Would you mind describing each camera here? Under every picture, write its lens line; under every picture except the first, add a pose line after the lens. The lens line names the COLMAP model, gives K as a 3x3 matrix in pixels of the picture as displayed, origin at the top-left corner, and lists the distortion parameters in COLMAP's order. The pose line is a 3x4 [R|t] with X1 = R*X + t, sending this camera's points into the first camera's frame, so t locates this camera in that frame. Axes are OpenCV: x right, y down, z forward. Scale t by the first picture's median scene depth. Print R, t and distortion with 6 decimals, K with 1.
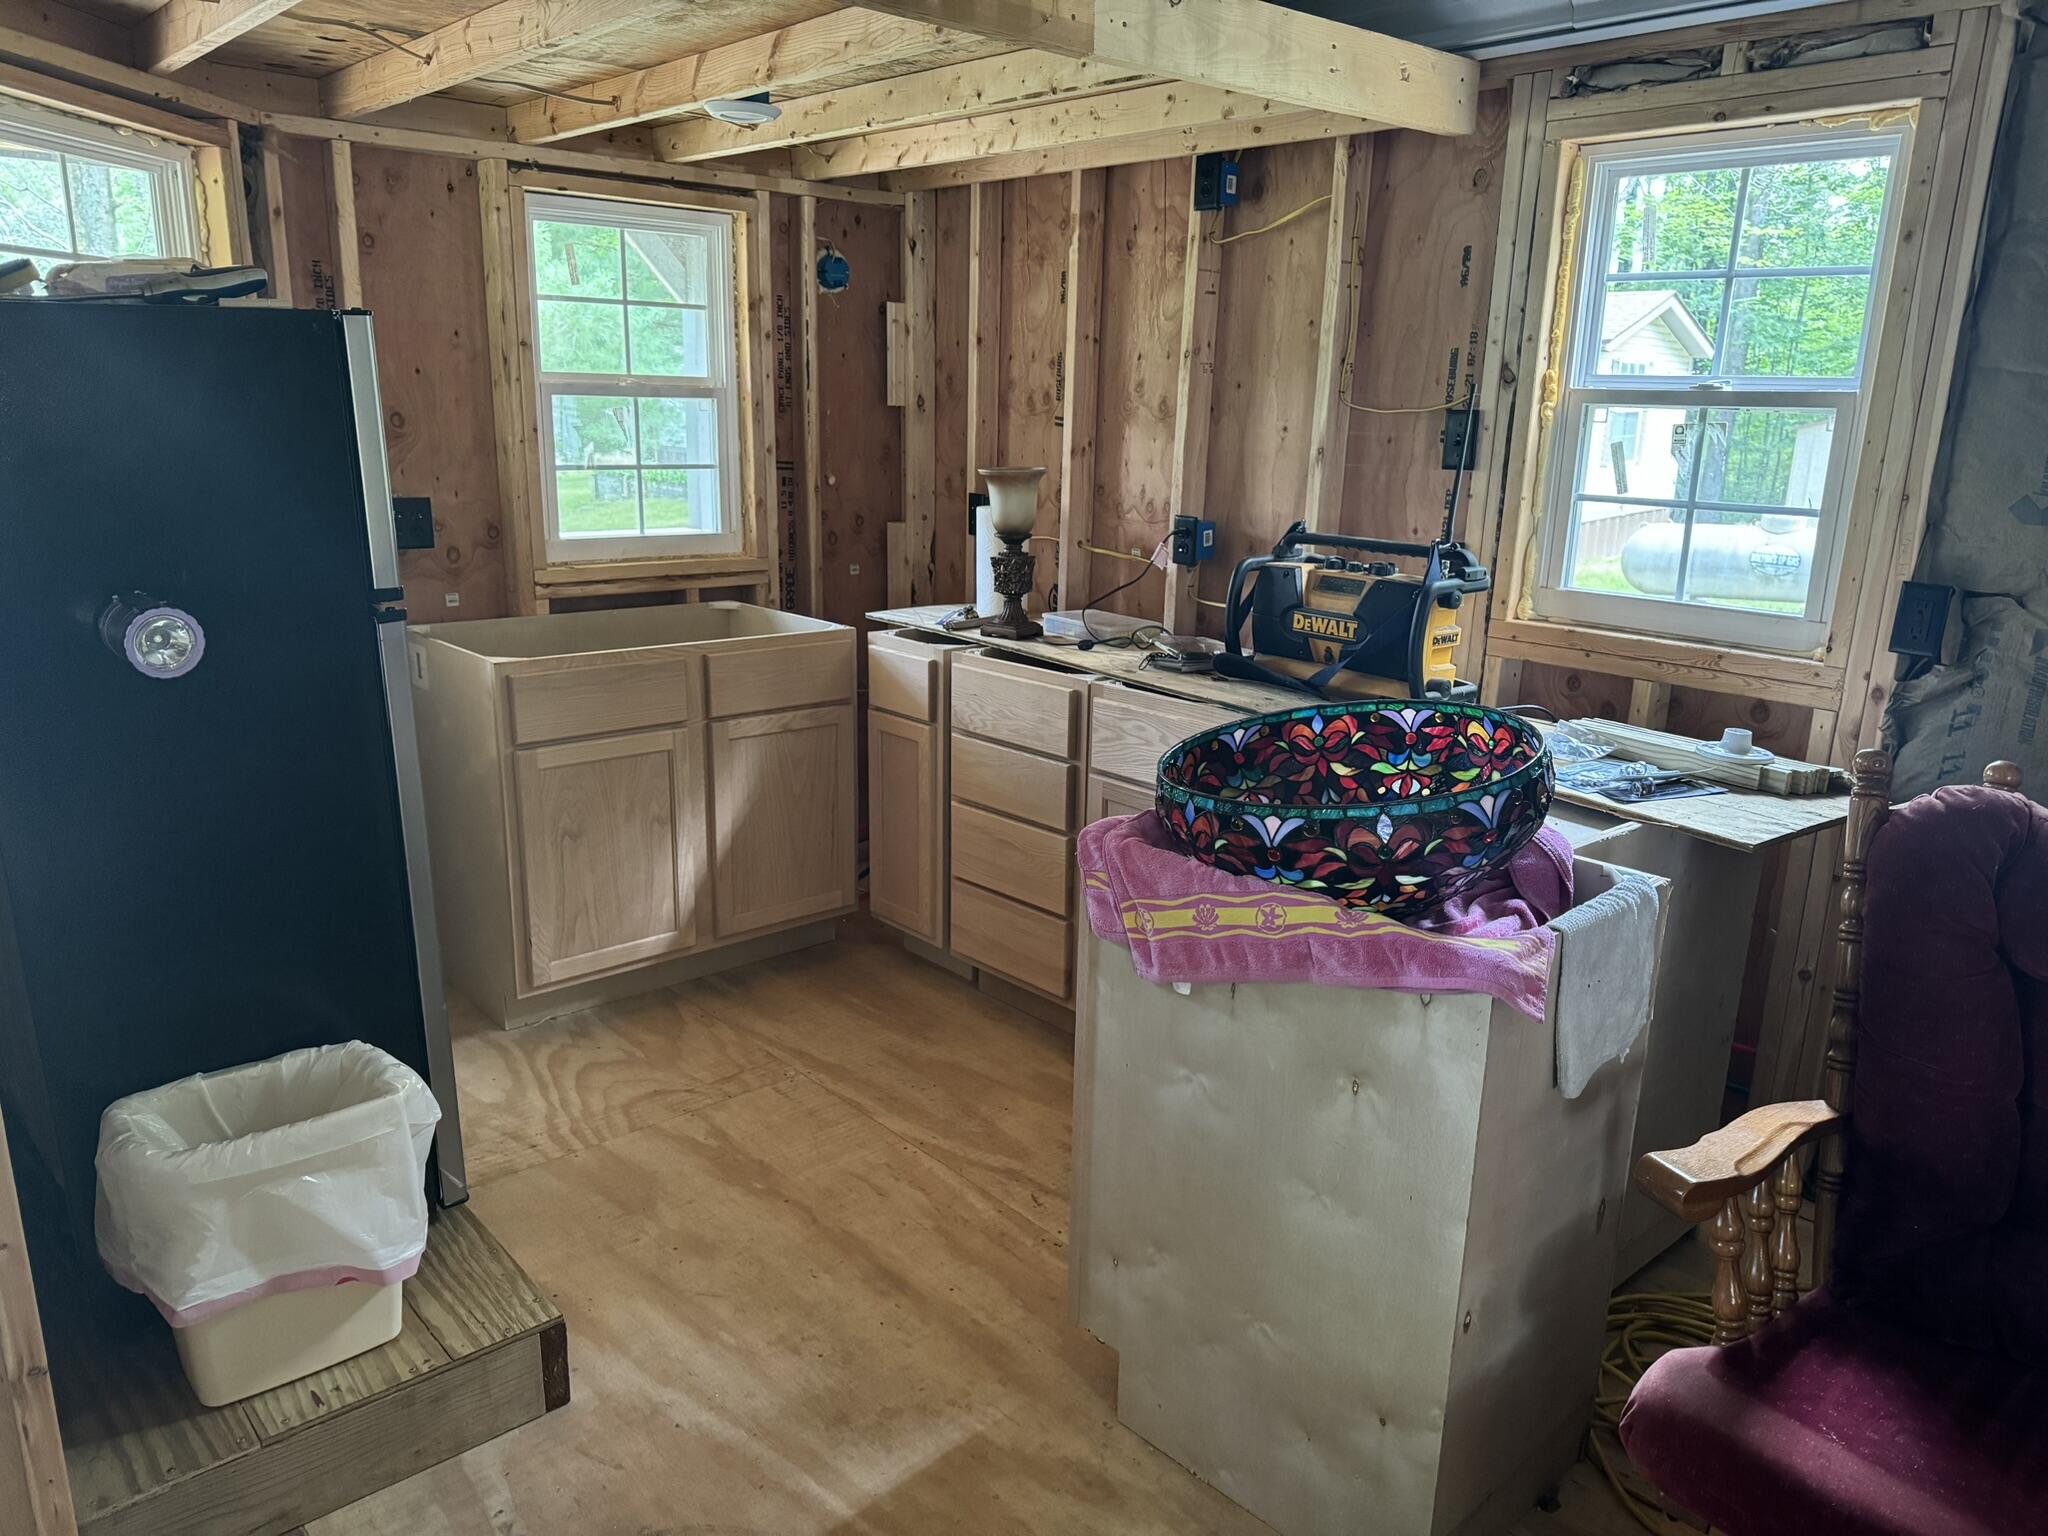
lens RADIAL K [[1441.2, 0, 1020.1], [0, 1441.2, 778.2], [0, 0, 1]] dist [0.092177, -0.116177]
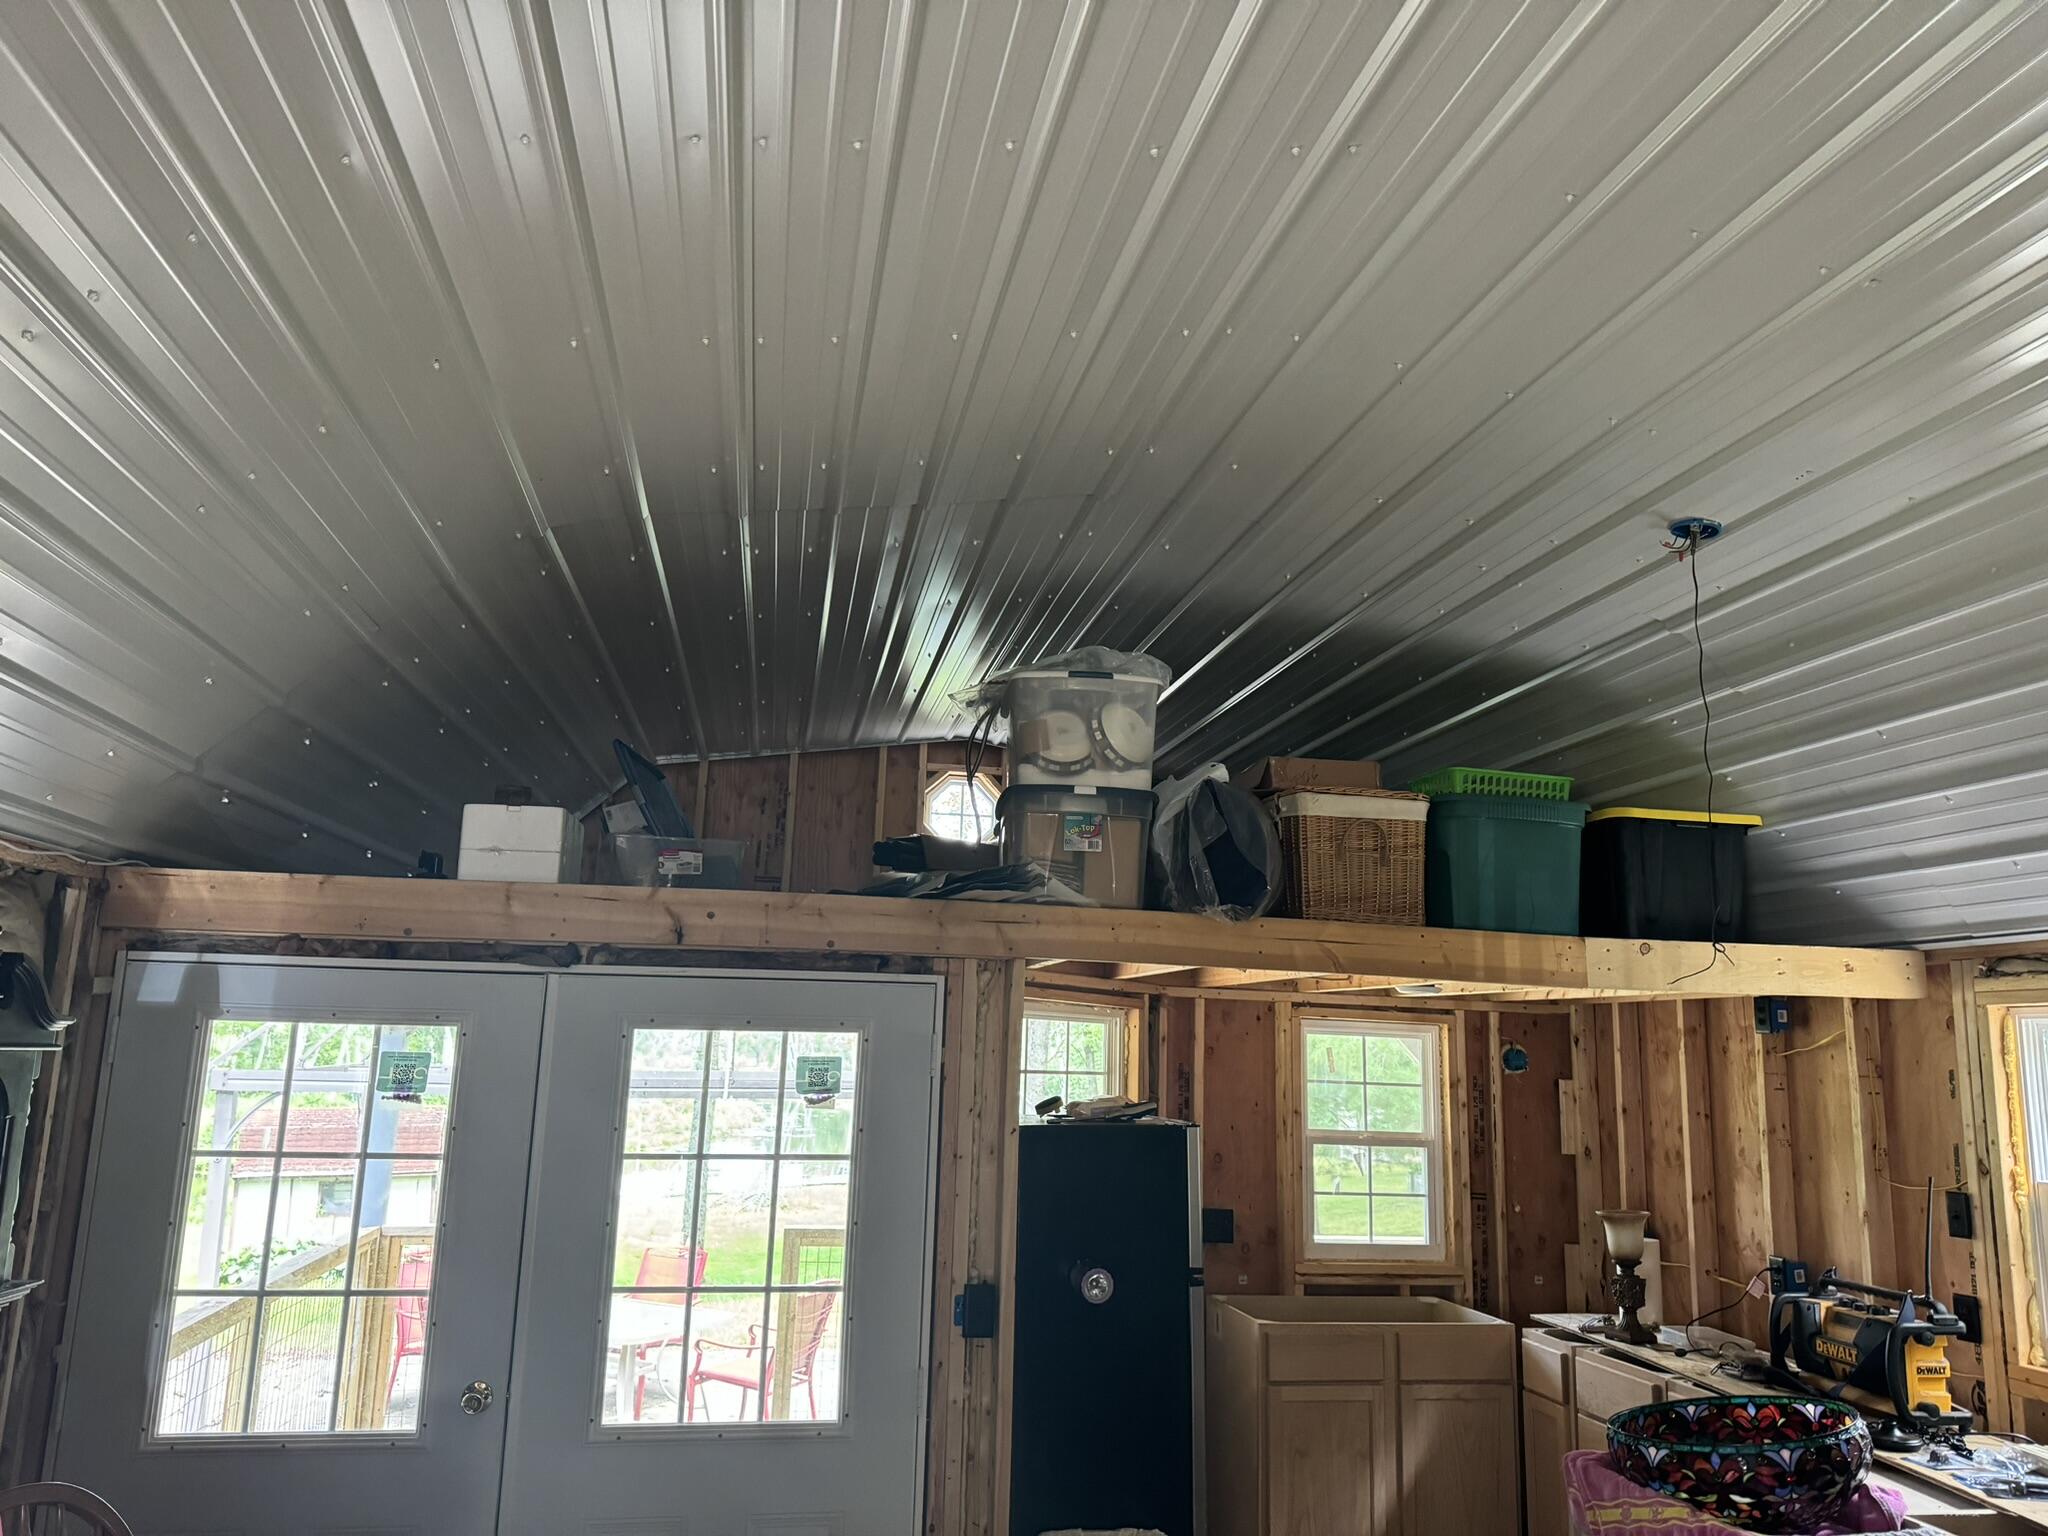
lens RADIAL K [[1441.2, 0, 1022.6], [0, 1441.2, 772.9], [0, 0, 1]] dist [0.092177, -0.116177]
pose [[0.855741, -0.098749, -0.507893, 0.269893], [-0.141536, 0.899501, -0.413360, 0.071454], [0.497669, 0.425614, 0.755763, -0.550209]]
